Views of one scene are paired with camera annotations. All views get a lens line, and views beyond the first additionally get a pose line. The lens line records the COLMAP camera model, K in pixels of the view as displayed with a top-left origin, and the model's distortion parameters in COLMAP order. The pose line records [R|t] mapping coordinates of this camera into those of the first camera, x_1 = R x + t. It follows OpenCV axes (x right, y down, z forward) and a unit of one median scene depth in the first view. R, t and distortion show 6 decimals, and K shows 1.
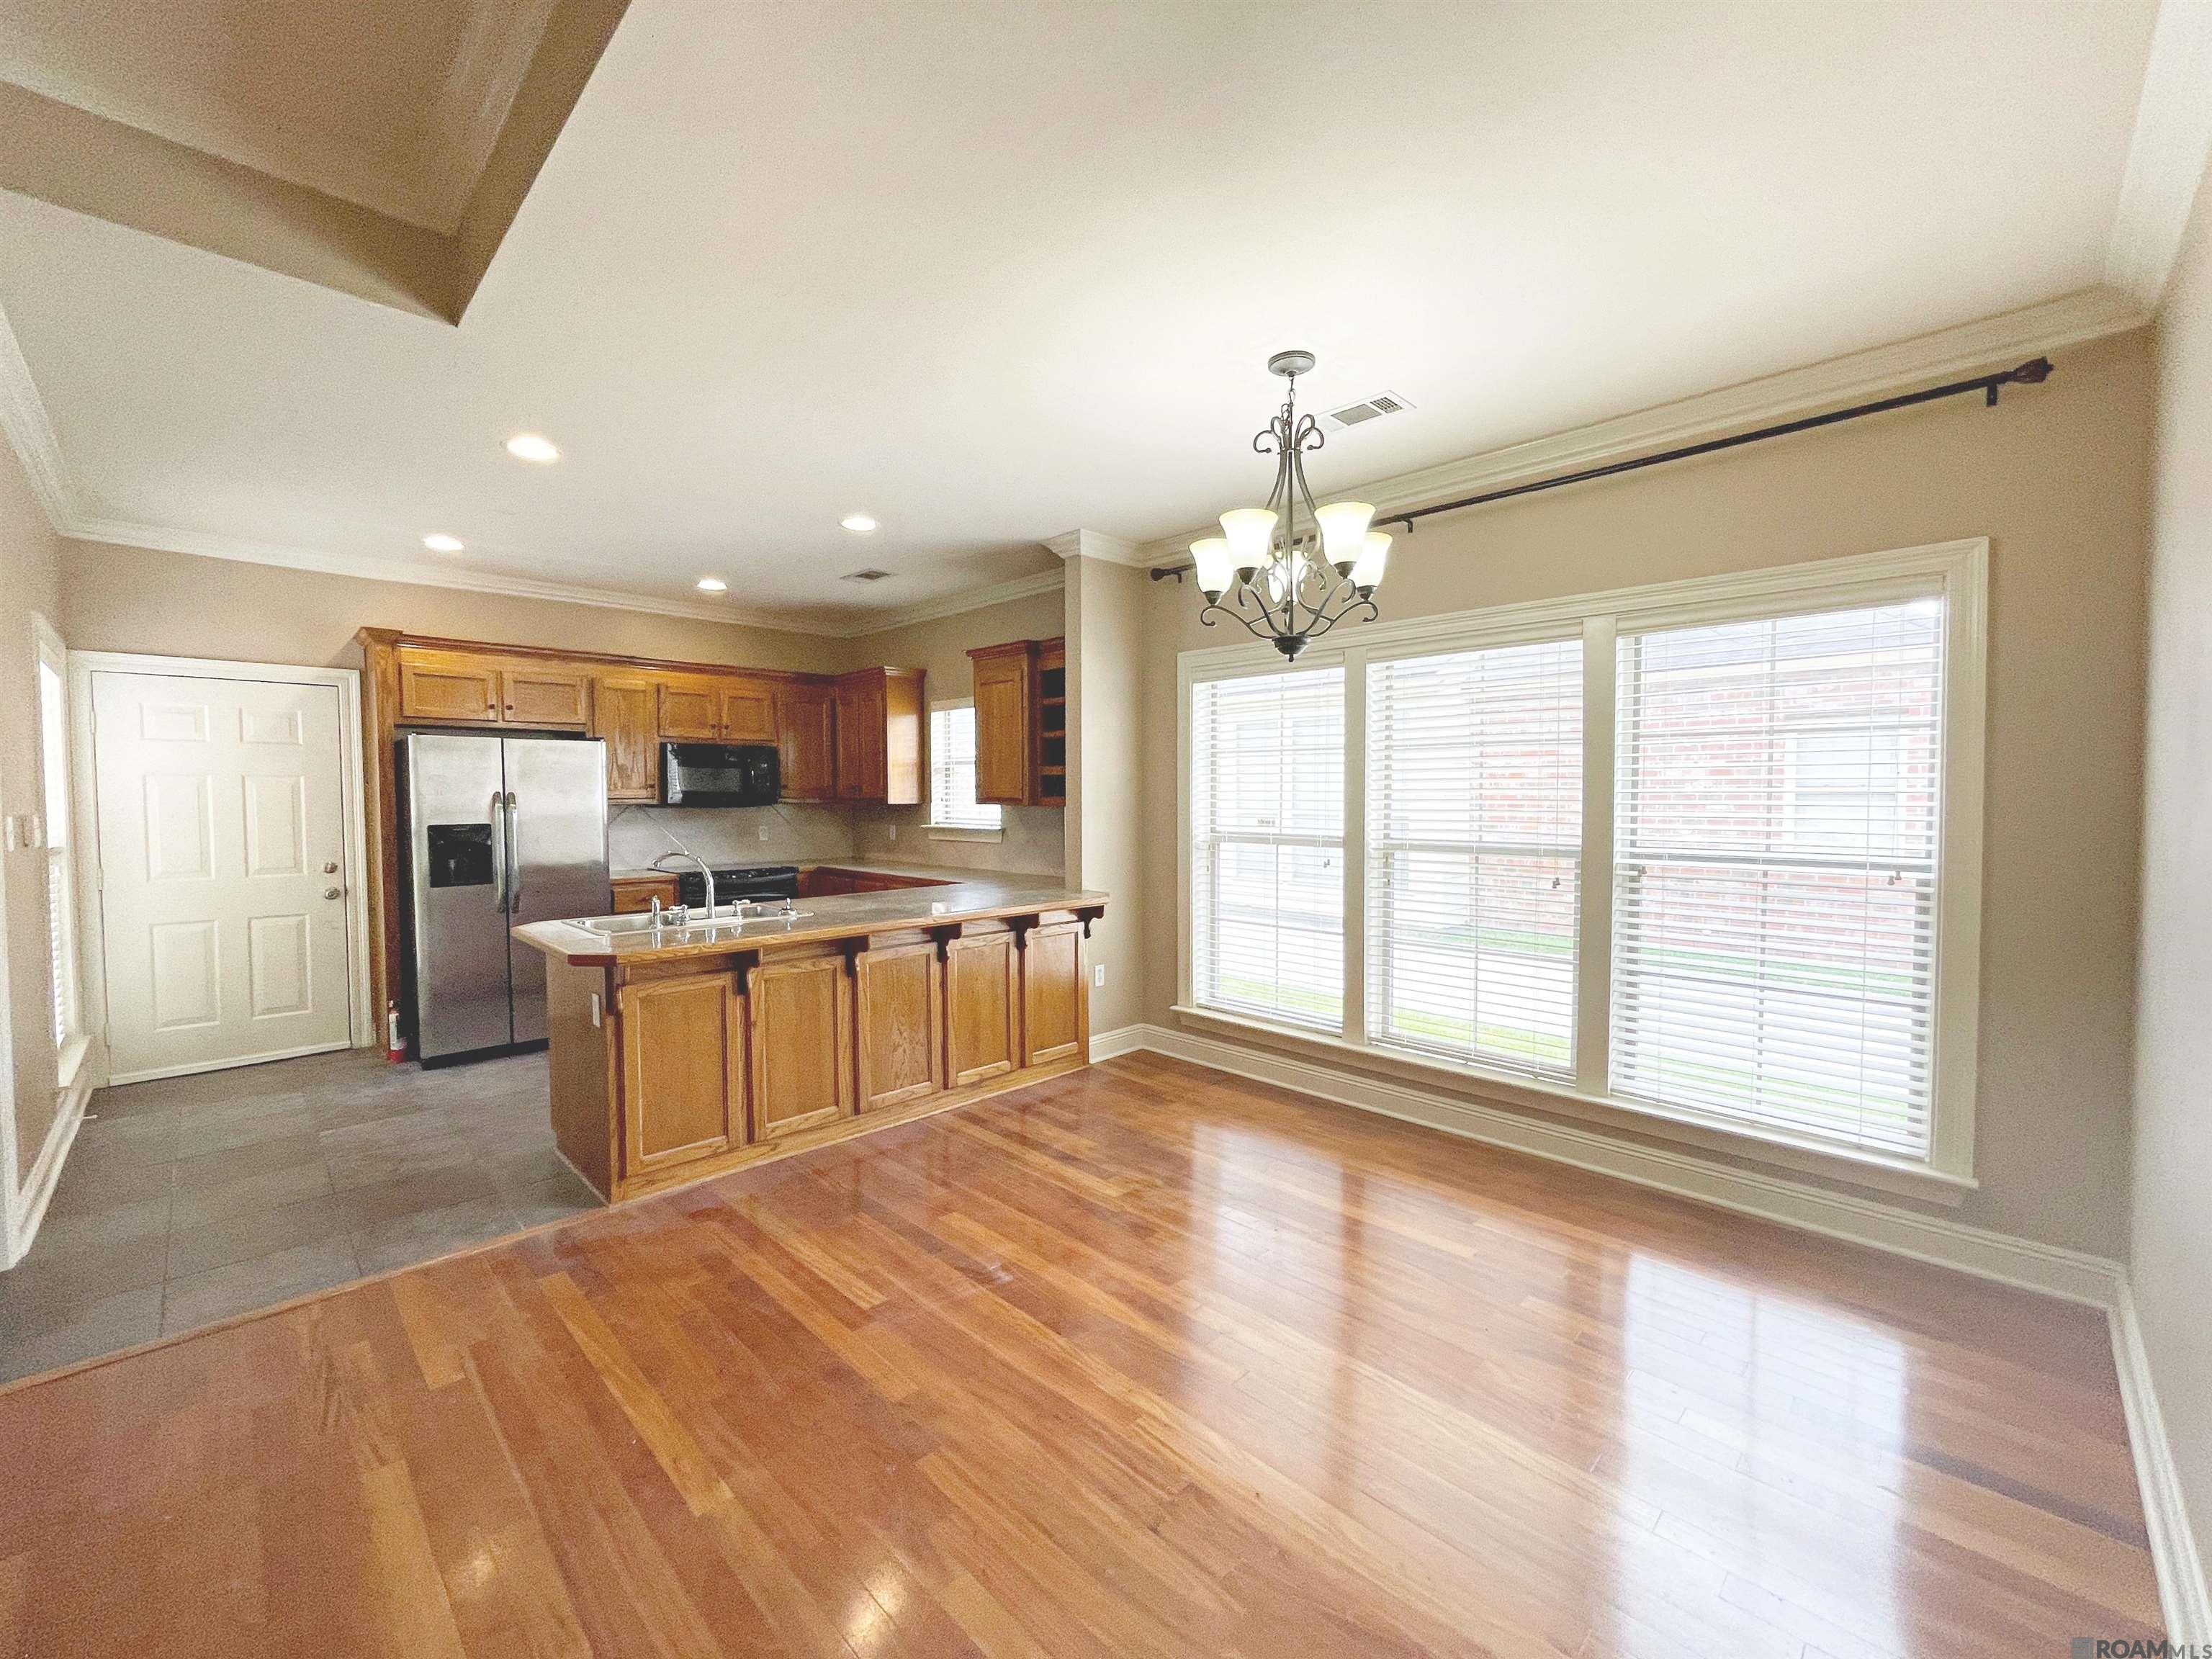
lens RADIAL K [[903.0, 0, 1090.9], [0, 903.0, 831.1], [0, 0, 1]] dist [0.000281, 0.001147]
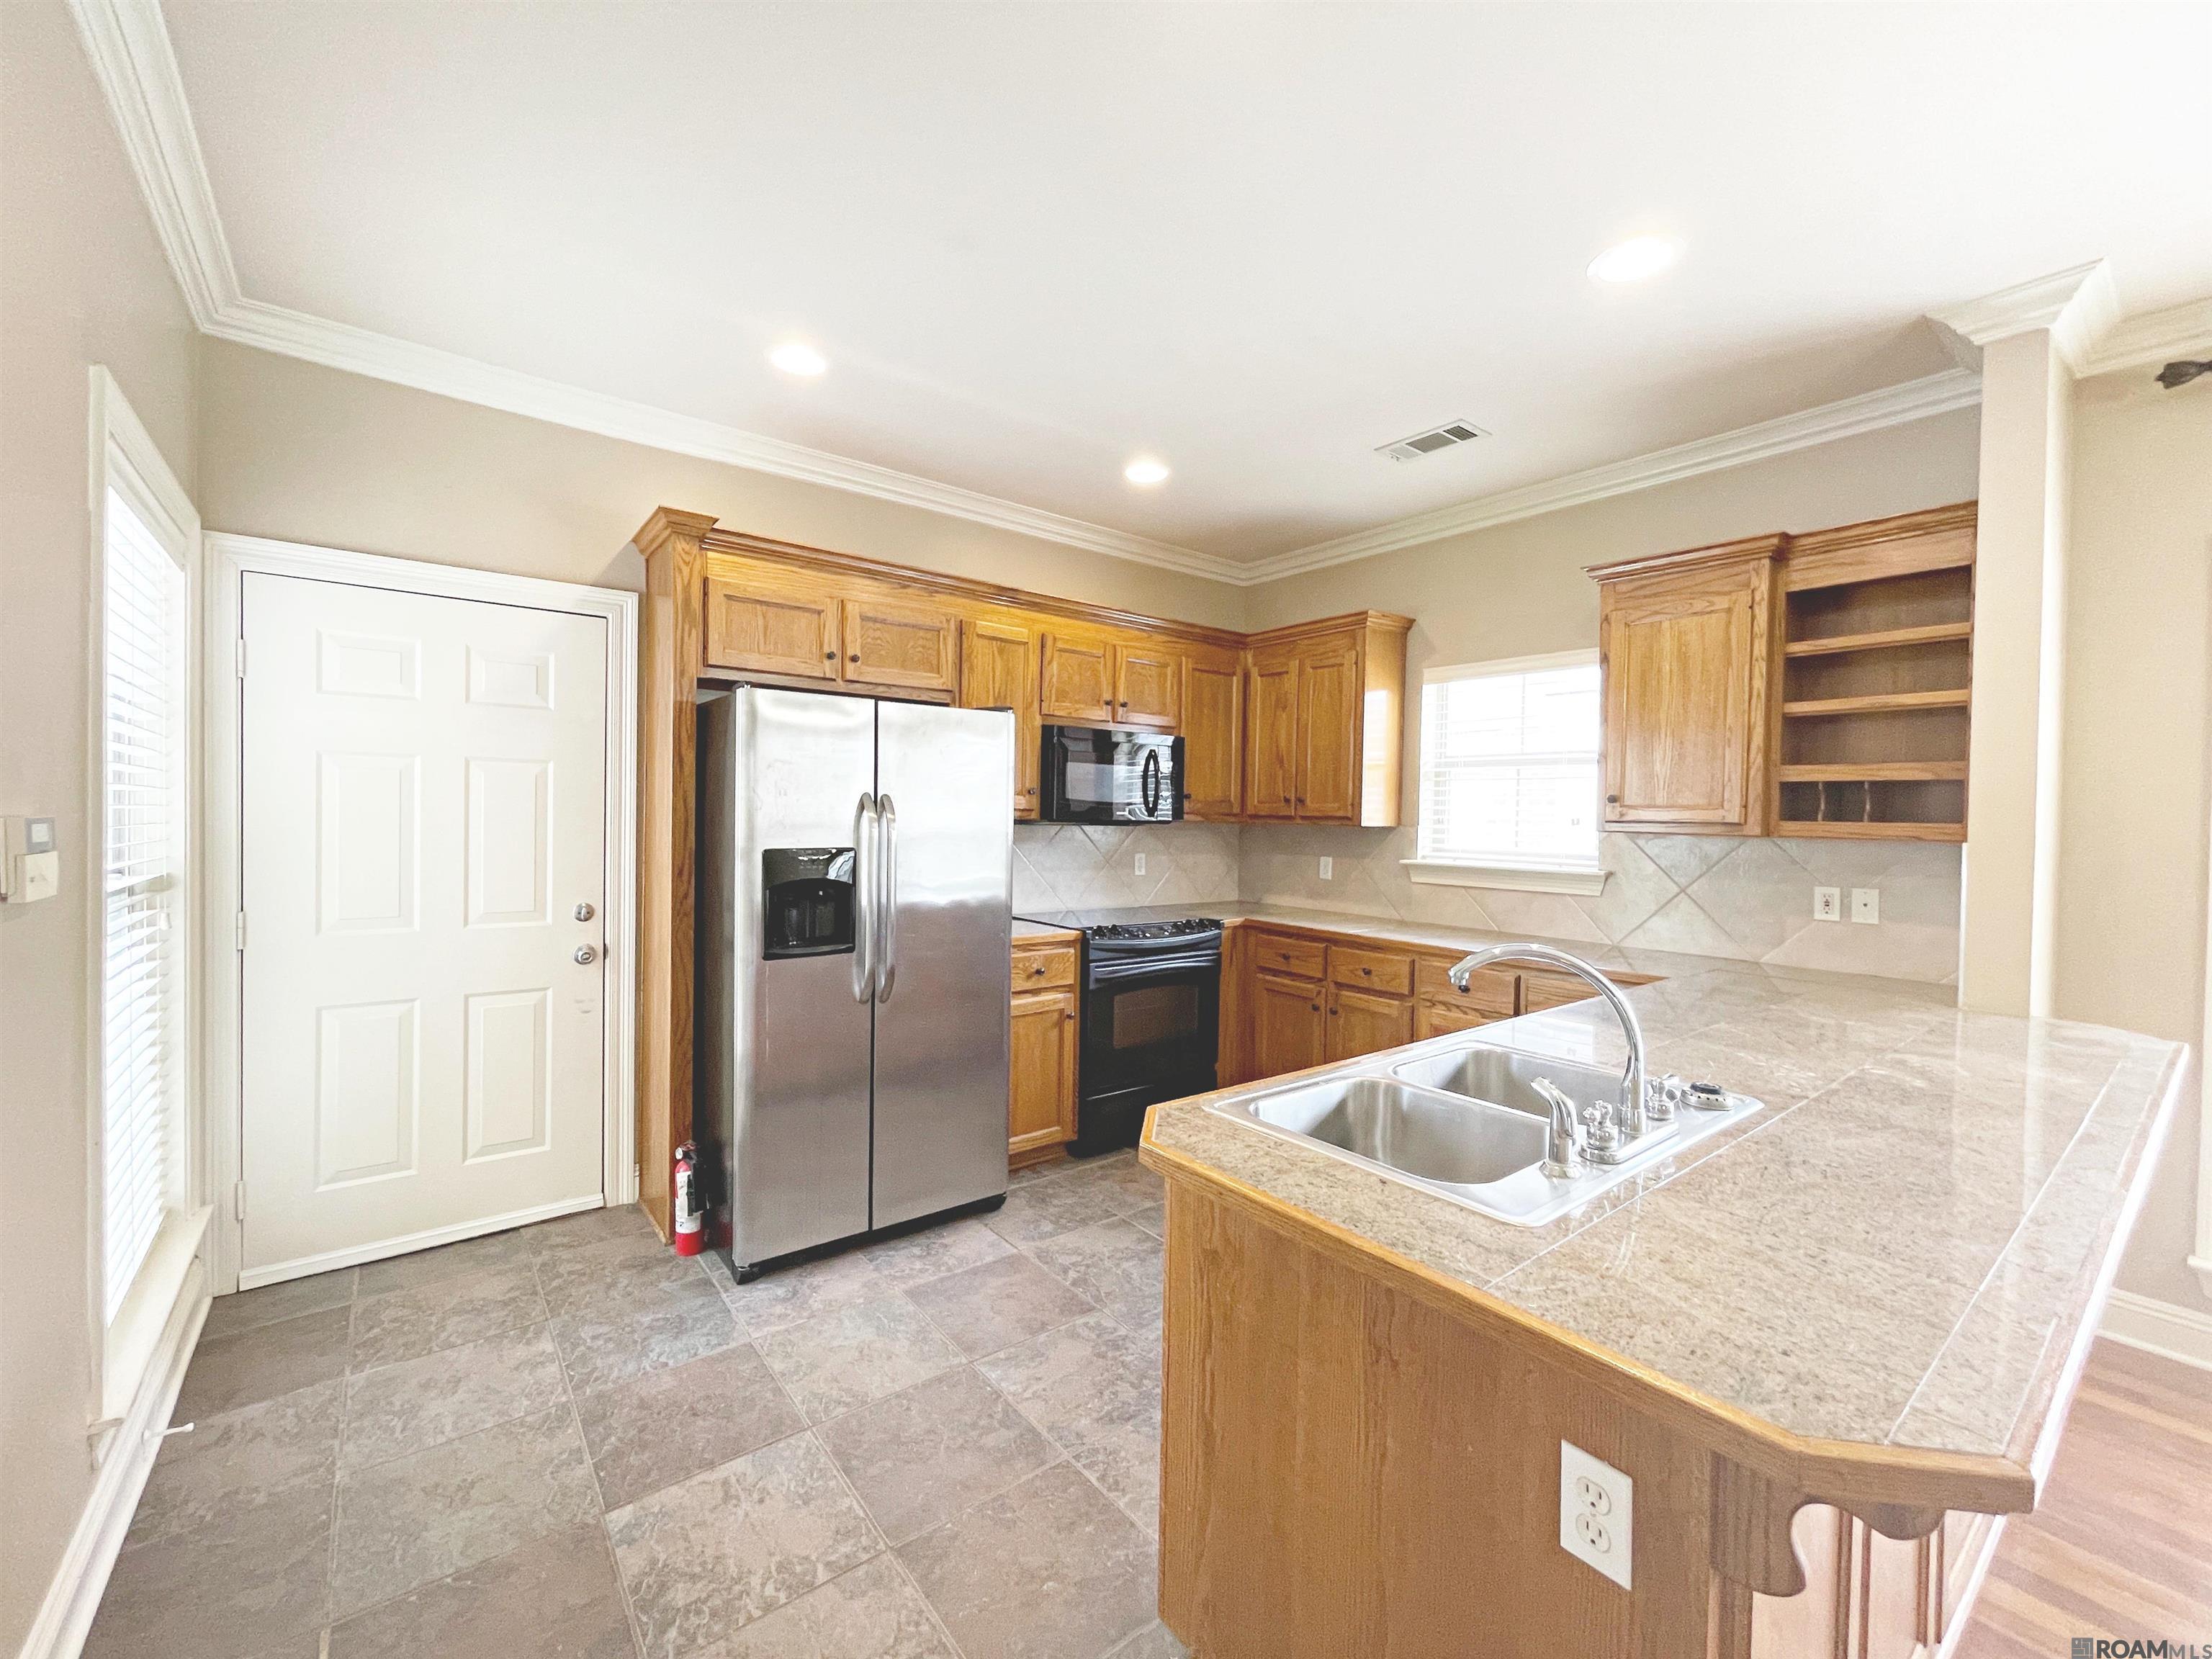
lens RADIAL K [[903.0, 0, 1090.9], [0, 903.0, 831.1], [0, 0, 1]] dist [0.000281, 0.001147]
pose [[0.992962, 0.021962, -0.116381, -0.453866], [-0.024569, 0.999477, -0.021015, -0.011036], [0.115859, 0.023726, 0.992982, 0.452588]]
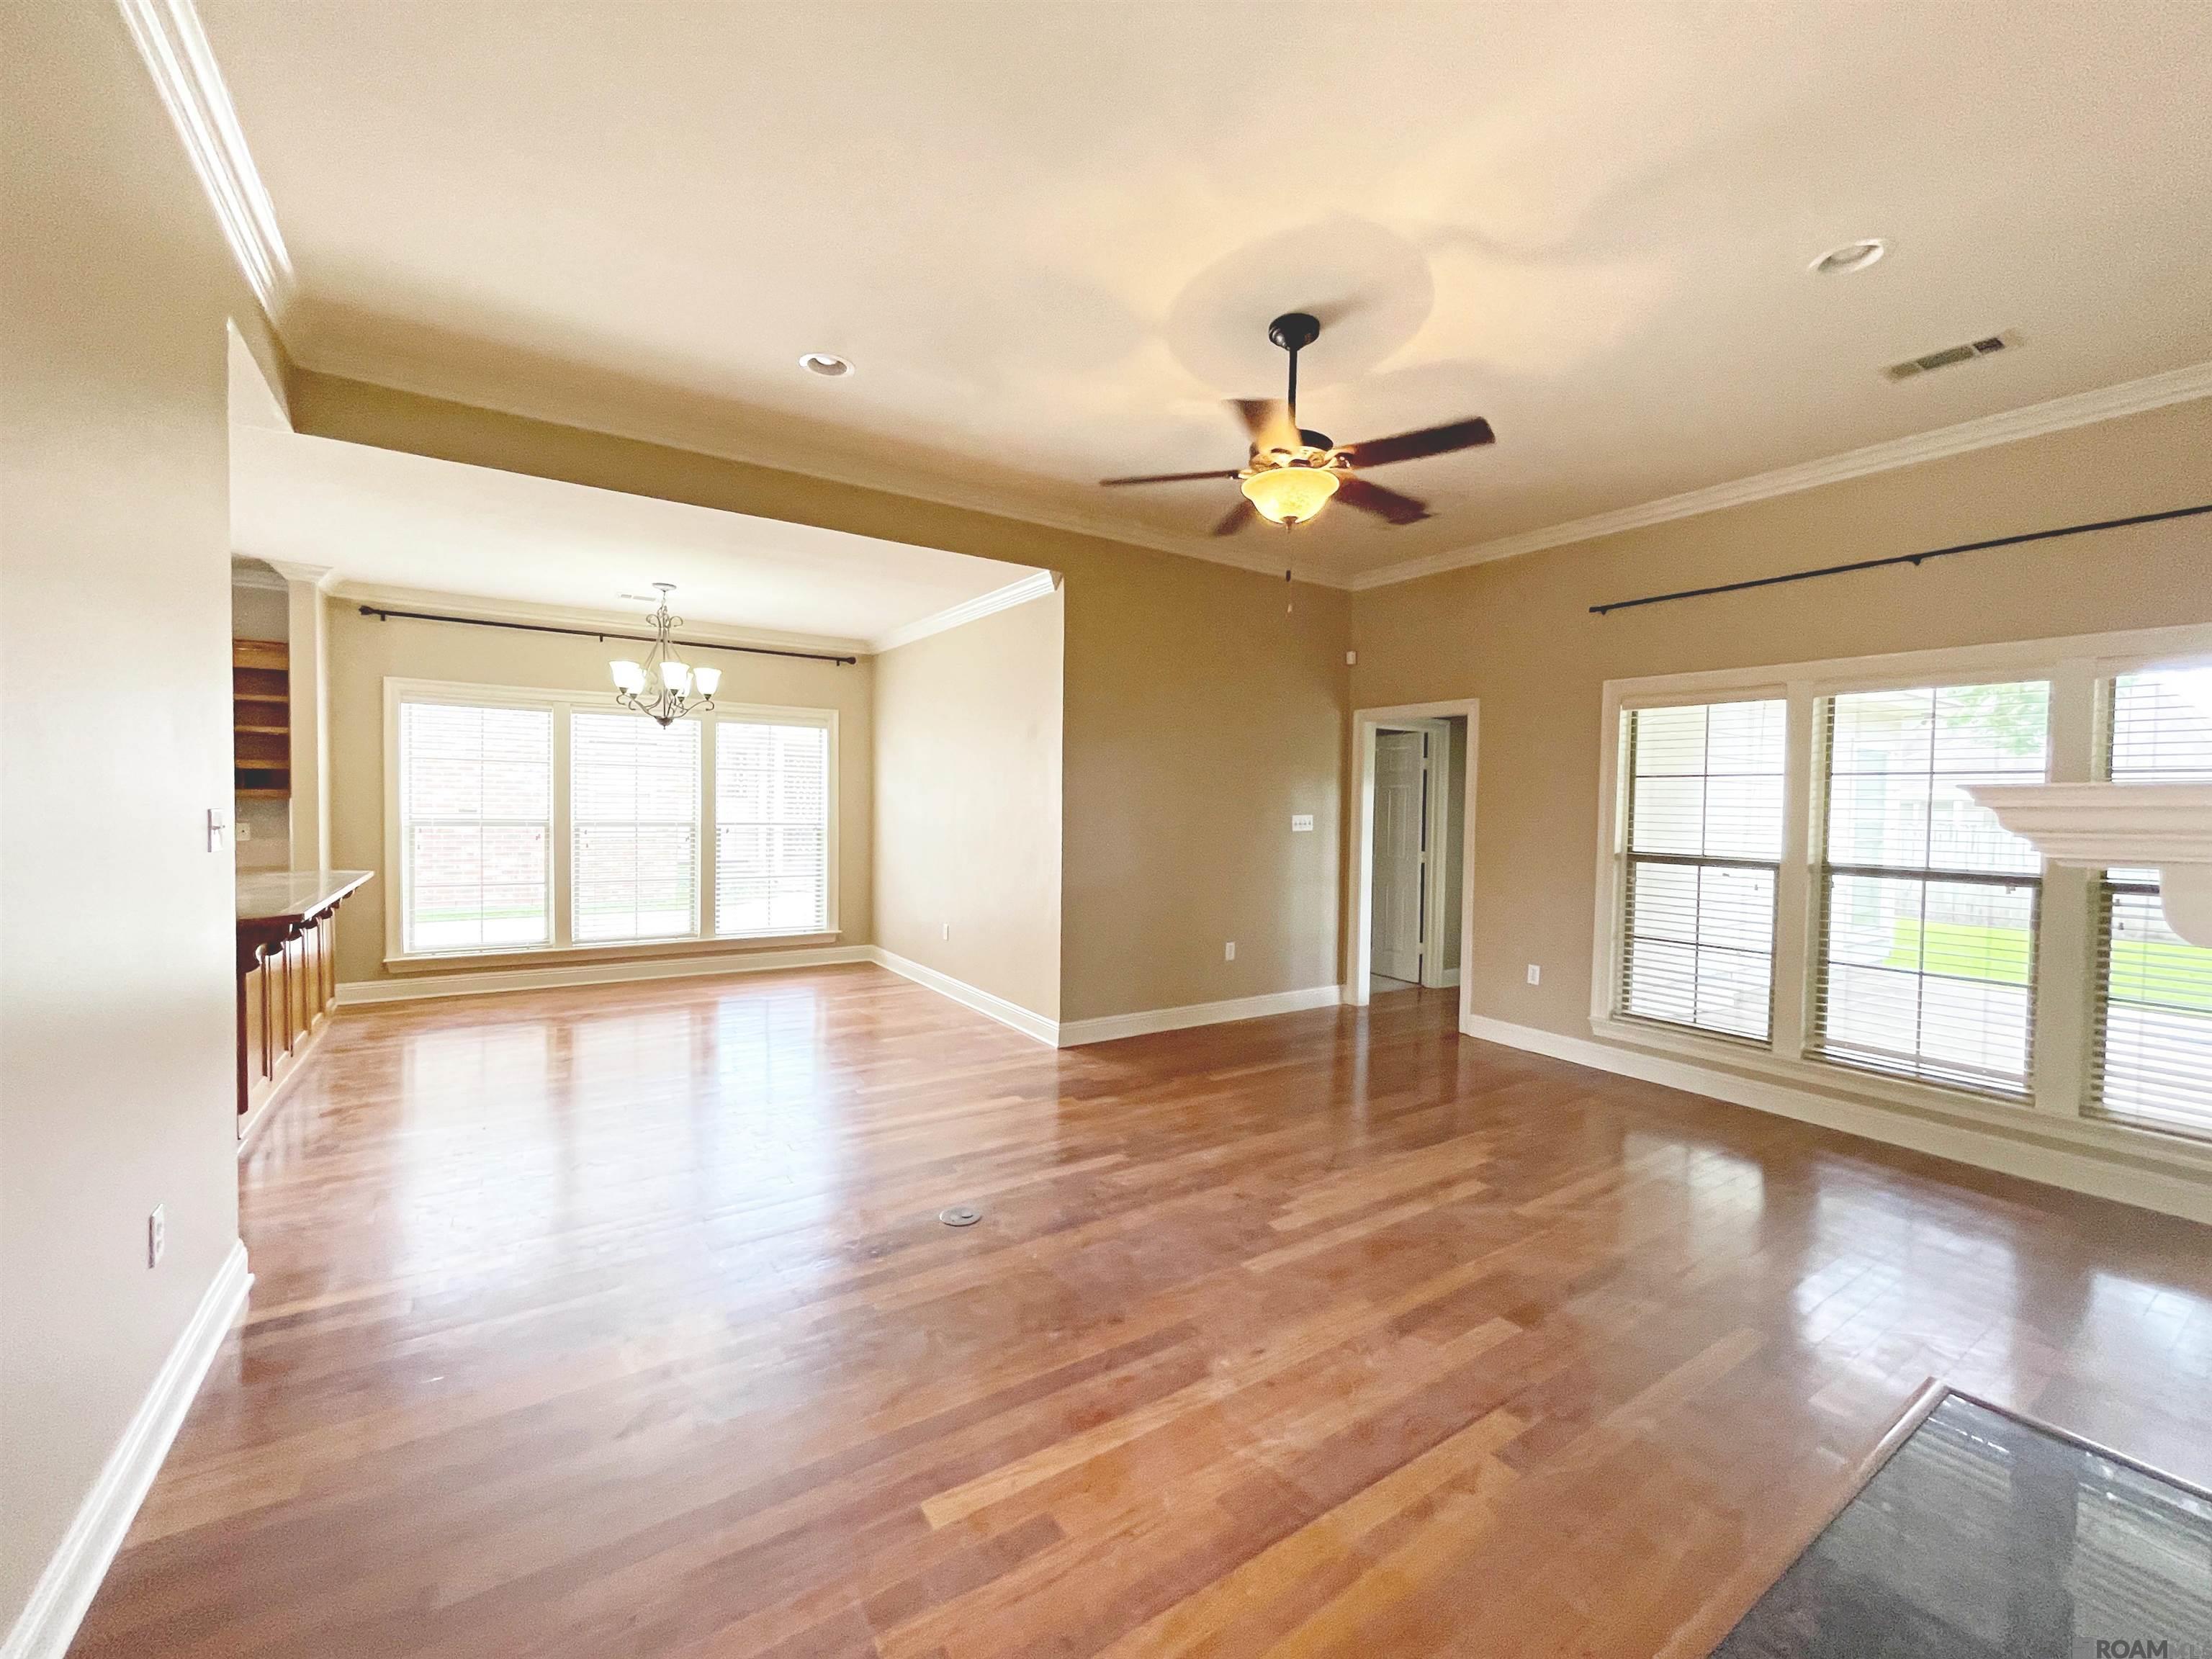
lens RADIAL K [[903.0, 0, 1090.9], [0, 903.0, 831.1], [0, 0, 1]] dist [0.000281, 0.001147]
pose [[0.192817, -0.024181, 0.980937, -0.954489], [0.014469, 0.999658, 0.021798, 0.004045], [-0.981128, 0.009991, 0.193101, -0.202044]]
